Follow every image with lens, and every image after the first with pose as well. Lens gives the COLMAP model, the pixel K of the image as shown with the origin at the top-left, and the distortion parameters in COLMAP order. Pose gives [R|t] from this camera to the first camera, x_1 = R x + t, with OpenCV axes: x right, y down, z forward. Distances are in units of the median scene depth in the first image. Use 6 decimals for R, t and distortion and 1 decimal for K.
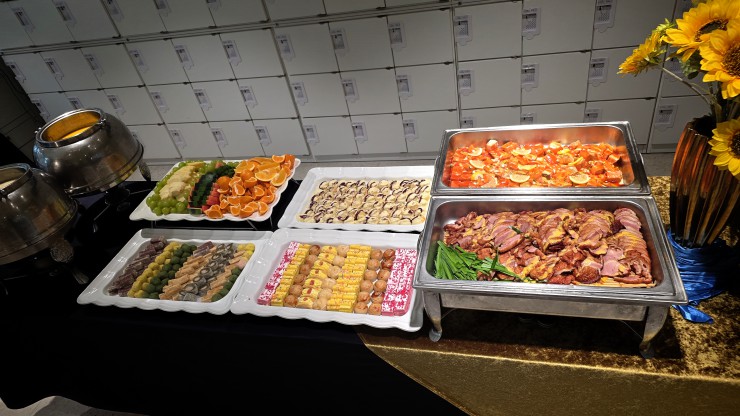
lens RADIAL K [[490.8, 0, 387.1], [0, 490.8, 208.4], [0, 0, 1]] dist [0.050715, -0.008998]
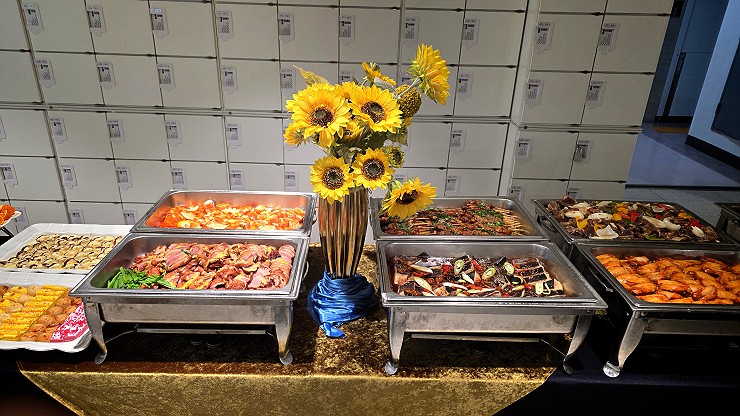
lens RADIAL K [[490.8, 0, 367.5], [0, 490.8, 204.6], [0, 0, 1]] dist [0.050715, -0.008998]
pose [[0.959274, 0.096767, 0.265387, 0.348888], [-0.015726, 0.956332, -0.291861, 0.266230], [-0.282040, 0.275801, 0.918905, -0.210634]]
